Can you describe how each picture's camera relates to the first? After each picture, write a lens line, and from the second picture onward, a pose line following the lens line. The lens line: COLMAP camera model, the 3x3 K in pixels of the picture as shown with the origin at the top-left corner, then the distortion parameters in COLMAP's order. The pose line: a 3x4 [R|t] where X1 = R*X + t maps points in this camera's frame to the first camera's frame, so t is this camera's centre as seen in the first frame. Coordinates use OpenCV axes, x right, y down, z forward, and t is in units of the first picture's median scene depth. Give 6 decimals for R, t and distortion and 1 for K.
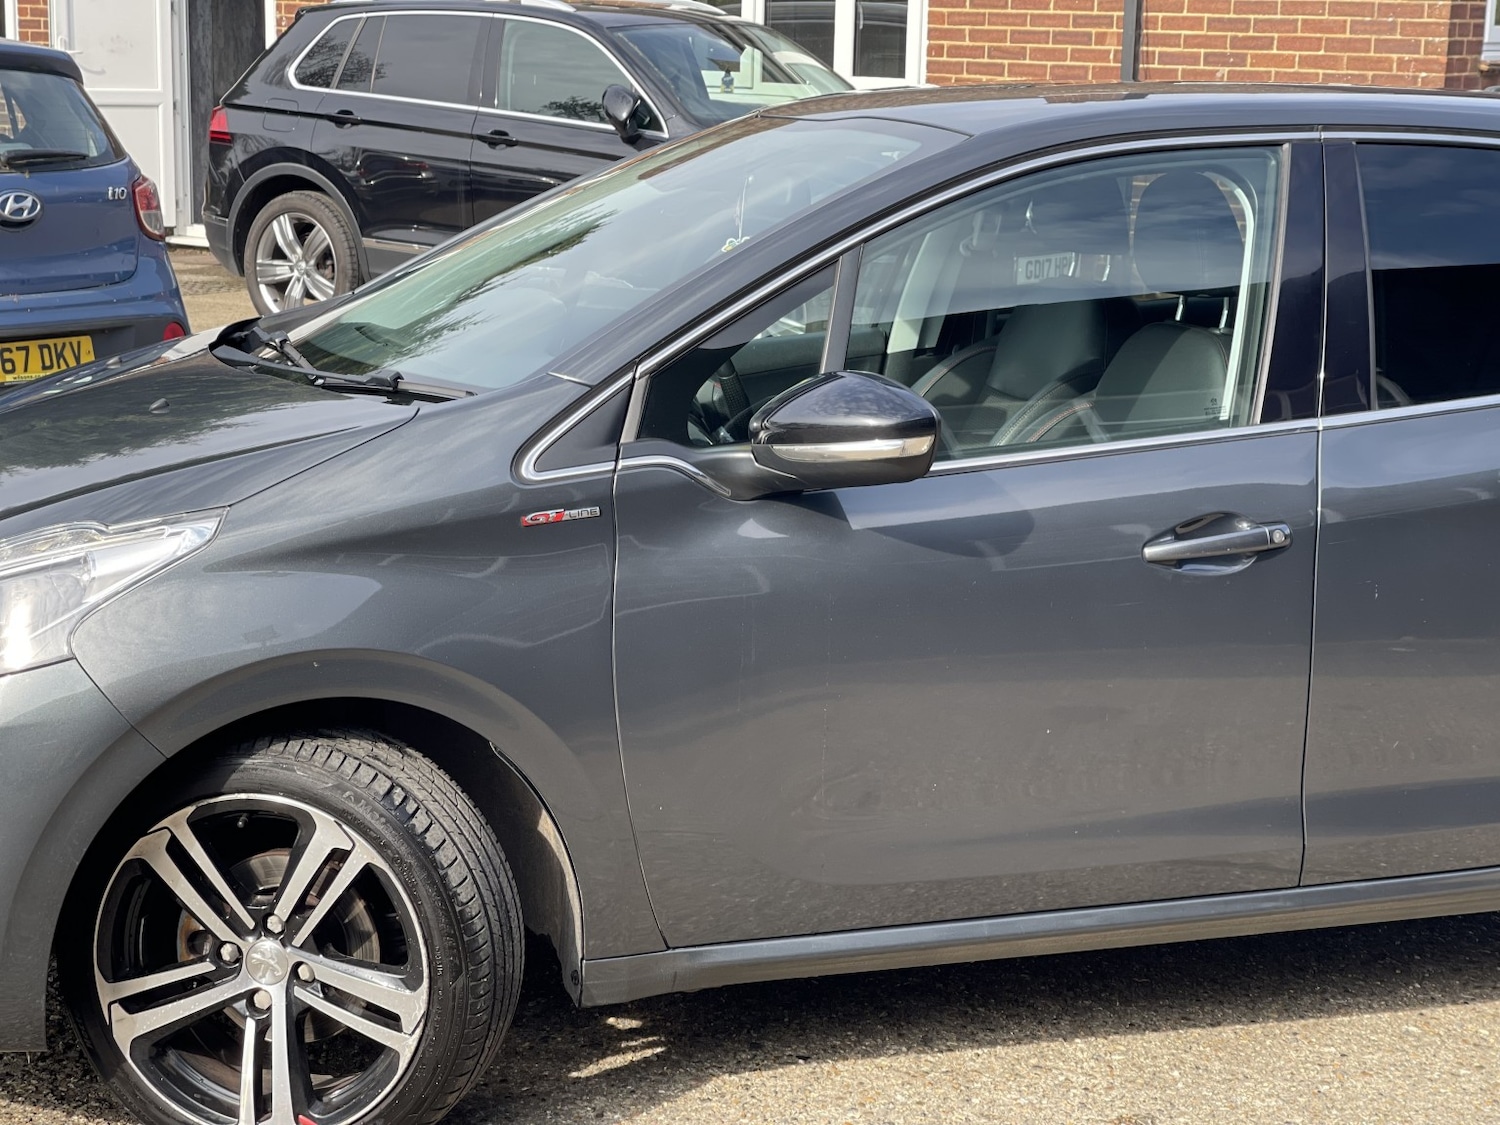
lens RADIAL K [[2766.2, 0, 762.6], [0, 2766.2, 556.9], [0, 0, 1]] dist [0.201173, 0.000000]
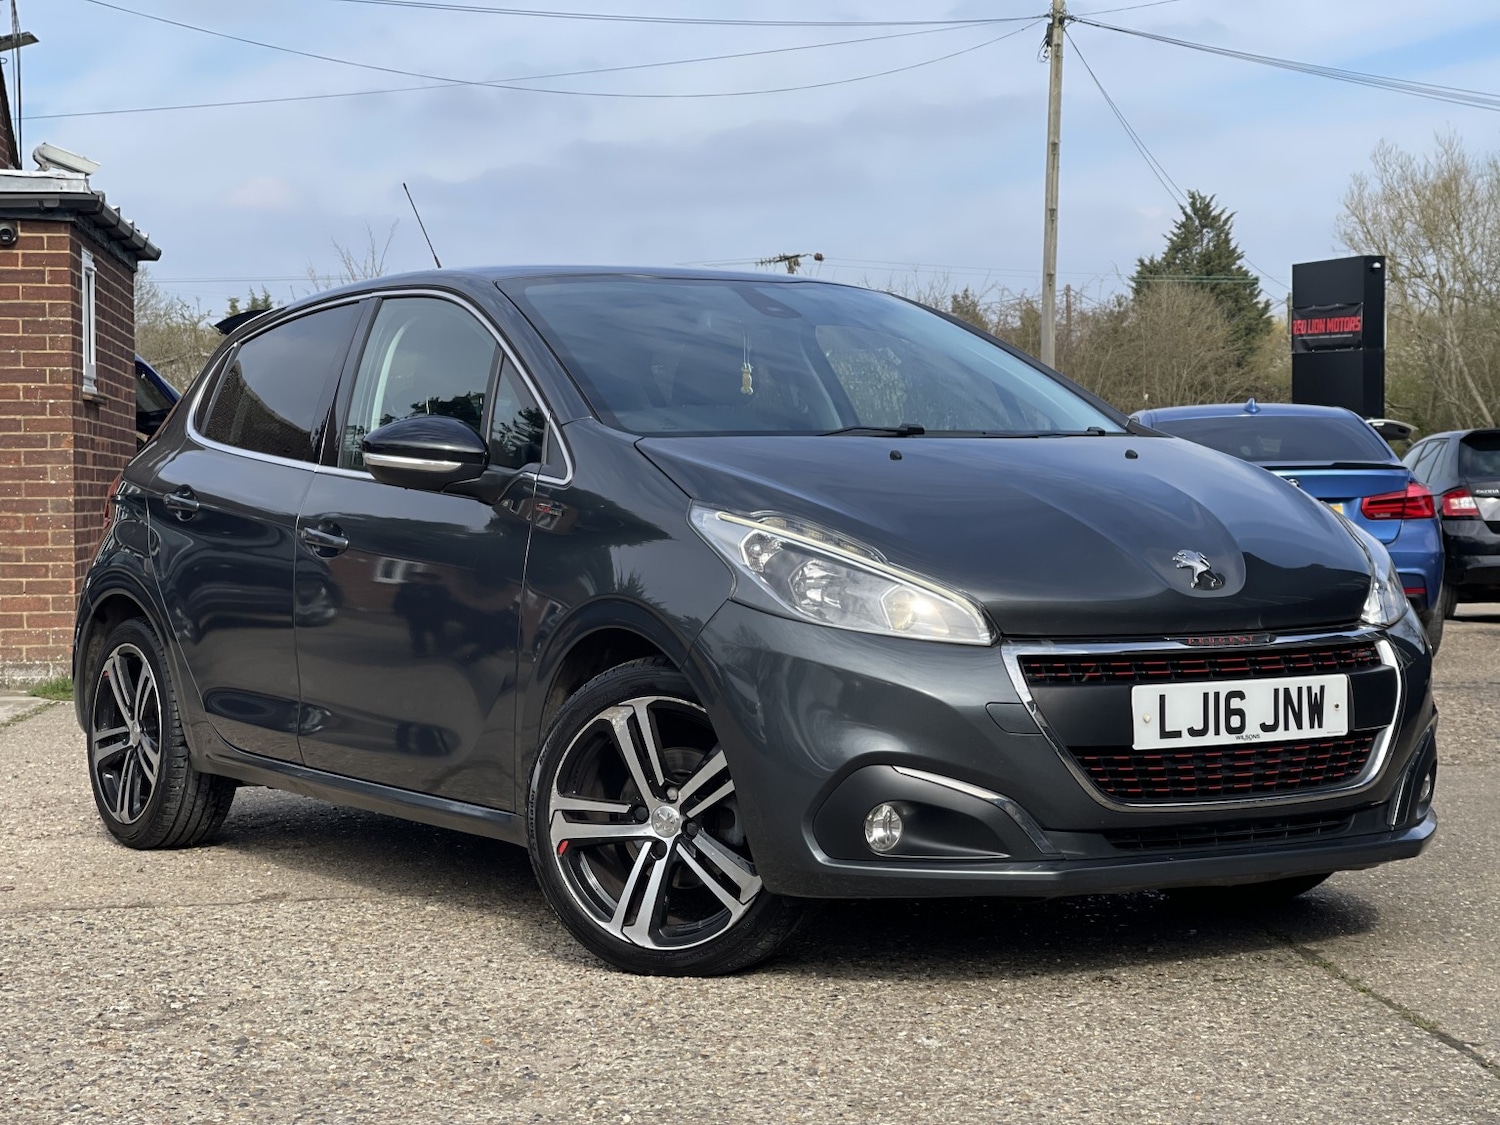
lens RADIAL K [[2766.2, 0, 750.4], [0, 2766.2, 541.0], [0, 0, 1]] dist [0.201173, 0.000000]
pose [[0.764566, -0.046370, 0.642876, -0.719170], [0.152694, 0.982047, -0.110763, 0.113432], [-0.626198, 0.182849, 0.757920, 0.103958]]
